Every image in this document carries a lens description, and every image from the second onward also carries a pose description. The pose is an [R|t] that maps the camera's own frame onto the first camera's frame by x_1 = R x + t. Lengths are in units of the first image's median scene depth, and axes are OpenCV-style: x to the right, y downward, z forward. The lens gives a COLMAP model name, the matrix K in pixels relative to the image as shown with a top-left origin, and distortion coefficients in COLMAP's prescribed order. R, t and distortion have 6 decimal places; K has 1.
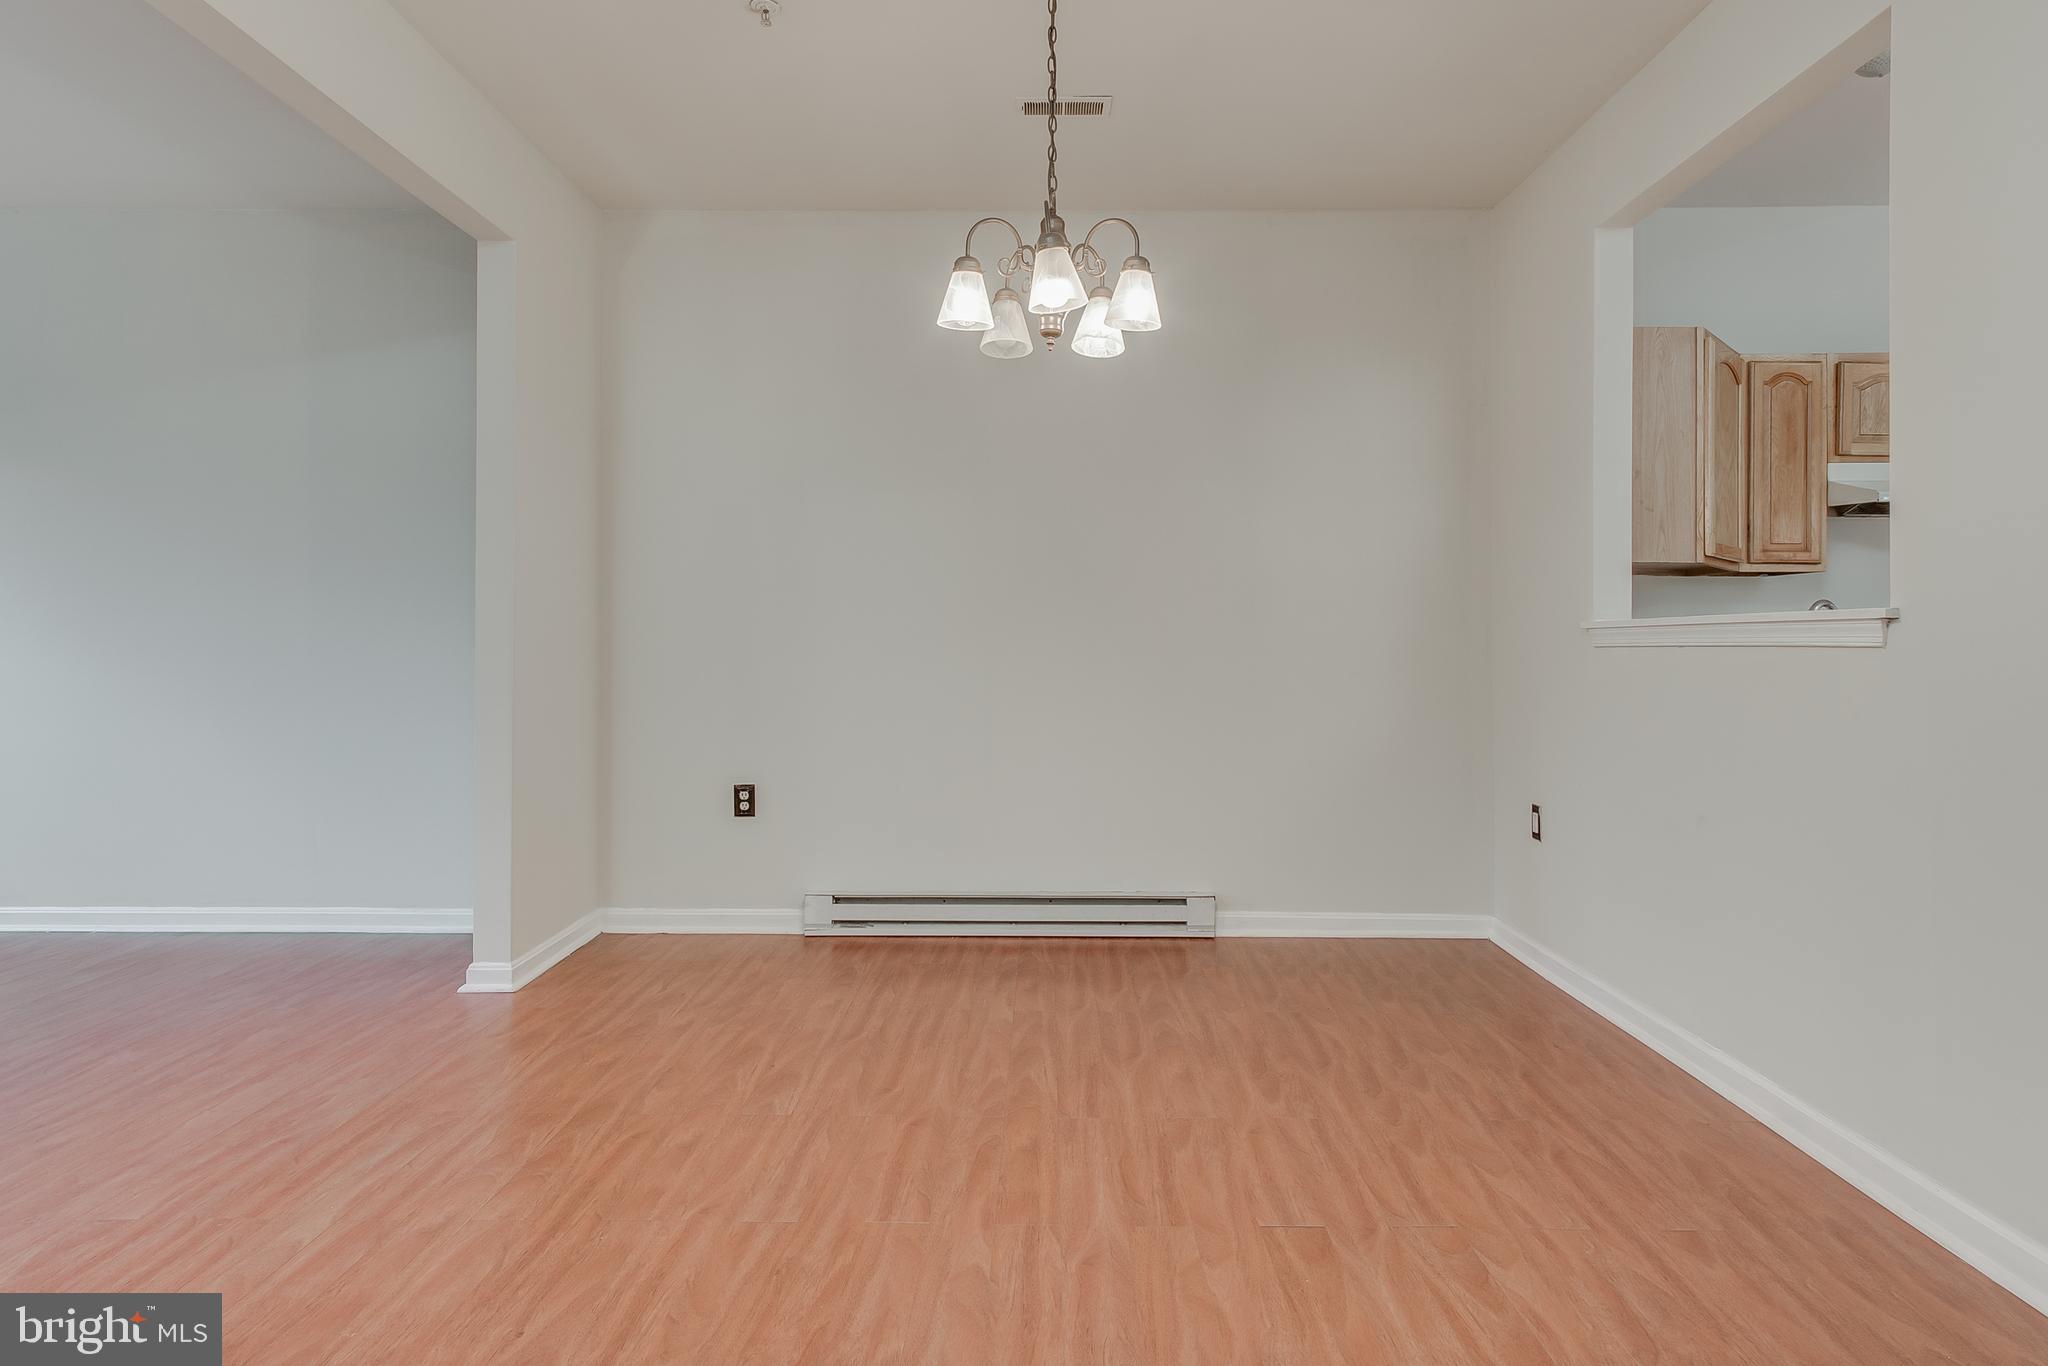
lens RADIAL K [[1117.2, 0, 1027.9], [0, 1117.2, 659.3], [0, 0, 1]] dist [0.007743, 0.001473]
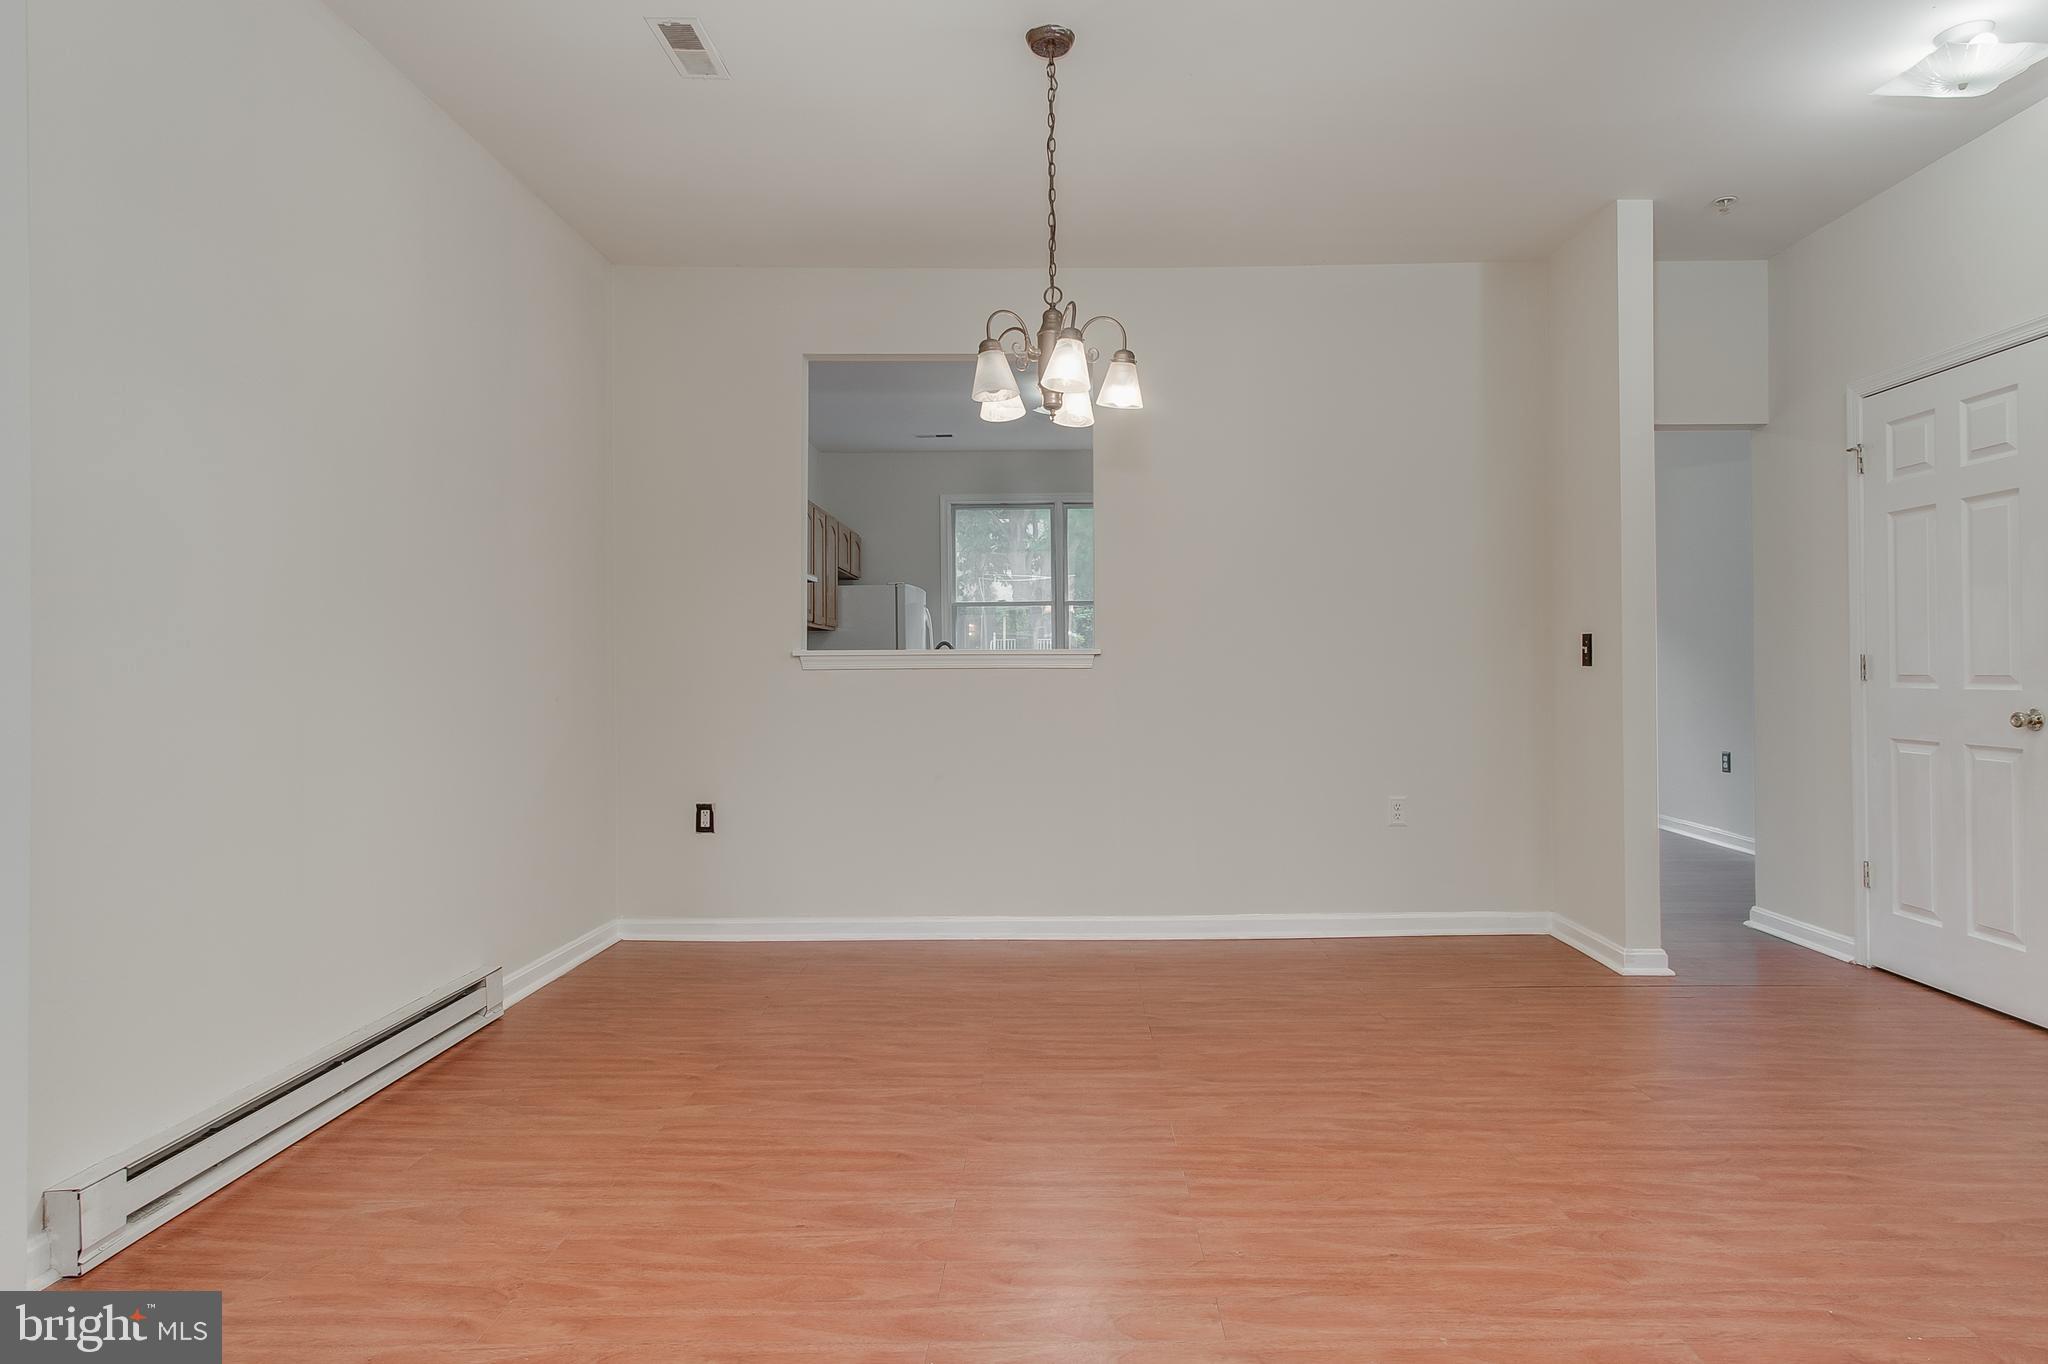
lens RADIAL K [[1122.0, 0, 1078.9], [0, 1122.0, 673.3], [0, 0, 1]] dist [0.001666, 0.000179]
pose [[-0.024005, -0.002862, 0.999708, -0.988419], [0.018078, 0.999831, 0.003296, -0.007436], [-0.999548, 0.018152, -0.023949, 0.826117]]
